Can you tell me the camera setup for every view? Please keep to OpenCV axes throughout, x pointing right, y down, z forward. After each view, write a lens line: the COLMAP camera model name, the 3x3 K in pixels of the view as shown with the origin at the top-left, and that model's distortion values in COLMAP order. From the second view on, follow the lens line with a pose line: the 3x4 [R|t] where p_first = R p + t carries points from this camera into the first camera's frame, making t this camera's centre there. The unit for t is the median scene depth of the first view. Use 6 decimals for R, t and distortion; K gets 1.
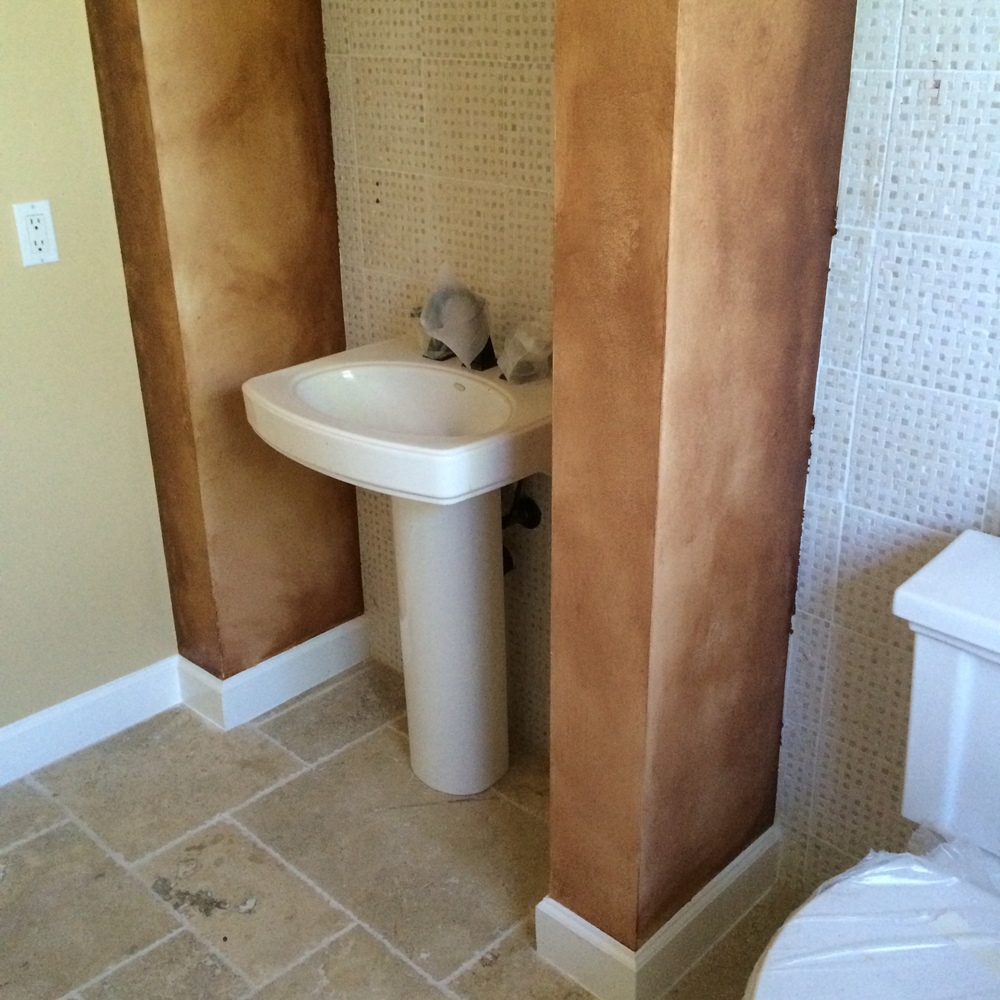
lens RADIAL K [[1145.4, 0, 499.5], [0, 1145.4, 498.4], [0, 0, 1]] dist [0.050163, 0.000000]
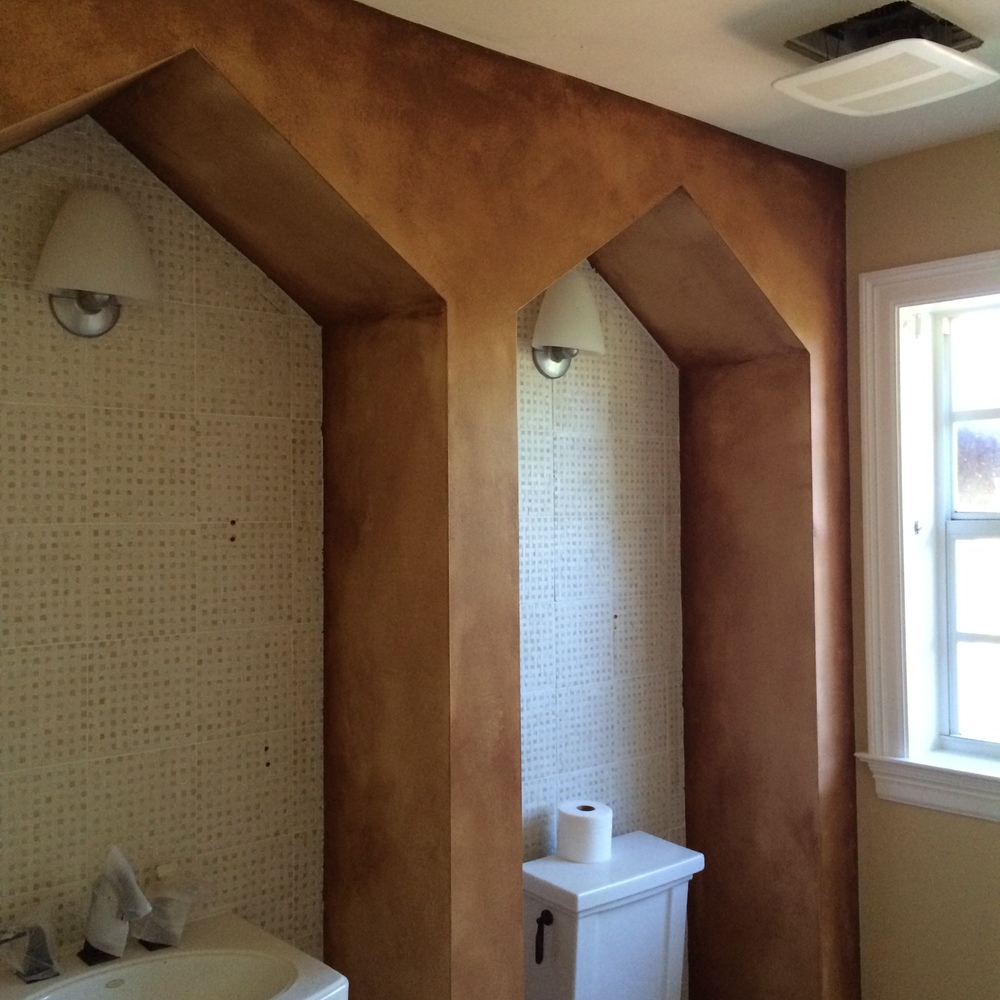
lens RADIAL K [[1145.4, 0, 495.4], [0, 1145.4, 499.4], [0, 0, 1]] dist [0.050163, 0.000000]
pose [[0.082384, 0.025271, 0.996280, -0.979559], [0.403330, 0.913307, -0.056519, -0.288804], [-0.911338, 0.406486, 0.065049, 0.549747]]
